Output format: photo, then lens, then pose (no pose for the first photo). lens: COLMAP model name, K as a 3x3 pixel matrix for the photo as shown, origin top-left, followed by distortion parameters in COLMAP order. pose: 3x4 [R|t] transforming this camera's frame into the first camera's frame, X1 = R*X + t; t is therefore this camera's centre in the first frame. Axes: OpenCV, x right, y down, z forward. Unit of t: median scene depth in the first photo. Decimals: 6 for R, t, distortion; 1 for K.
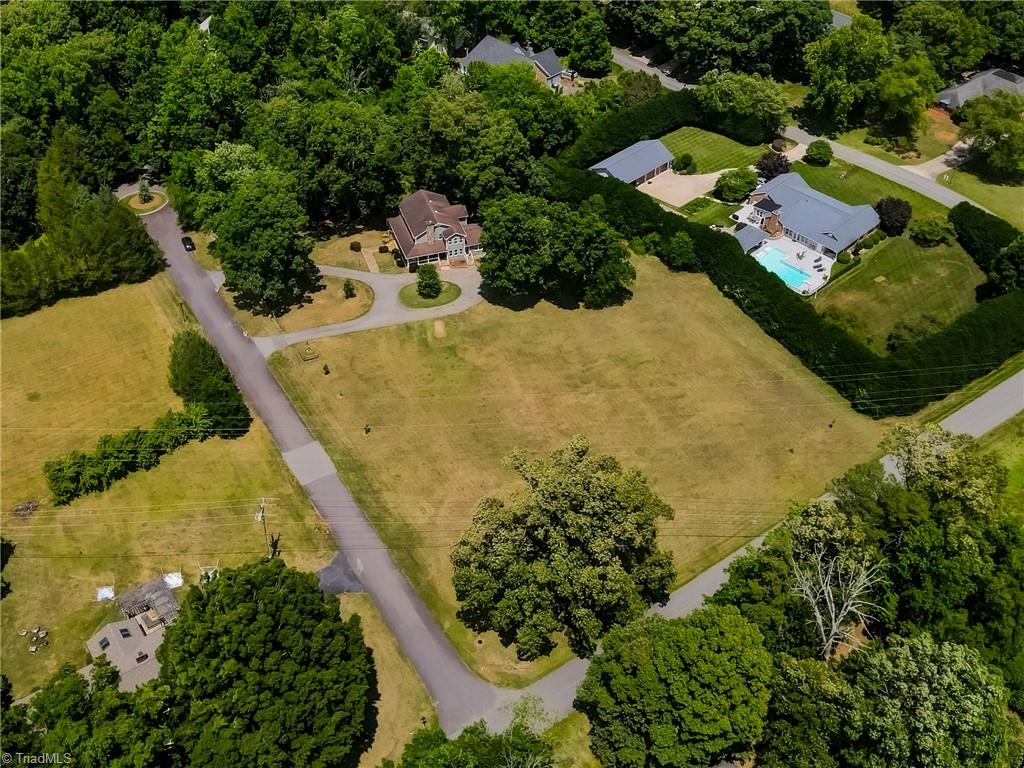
lens RADIAL K [[1082.8, 0, 485.7], [0, 1082.8, 325.7], [0, 0, 1]] dist [-0.026536, 0.114506]
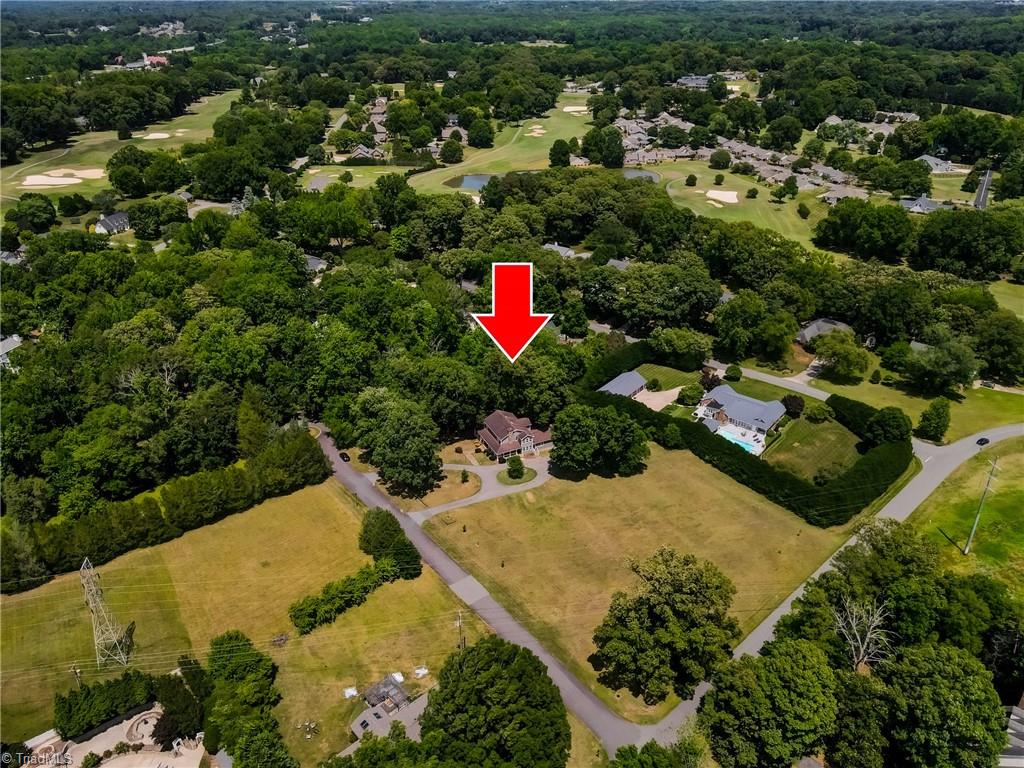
lens RADIAL K [[749.0, 0, 512.0], [0, 749.0, 384.0], [0, 0, 1]] dist [-0.006352, 0.030022]
pose [[0.991449, -0.066108, 0.112510, -0.167280], [0.086671, 0.978140, -0.189023, 0.042111], [-0.097555, 0.197158, 0.975506, -0.039957]]
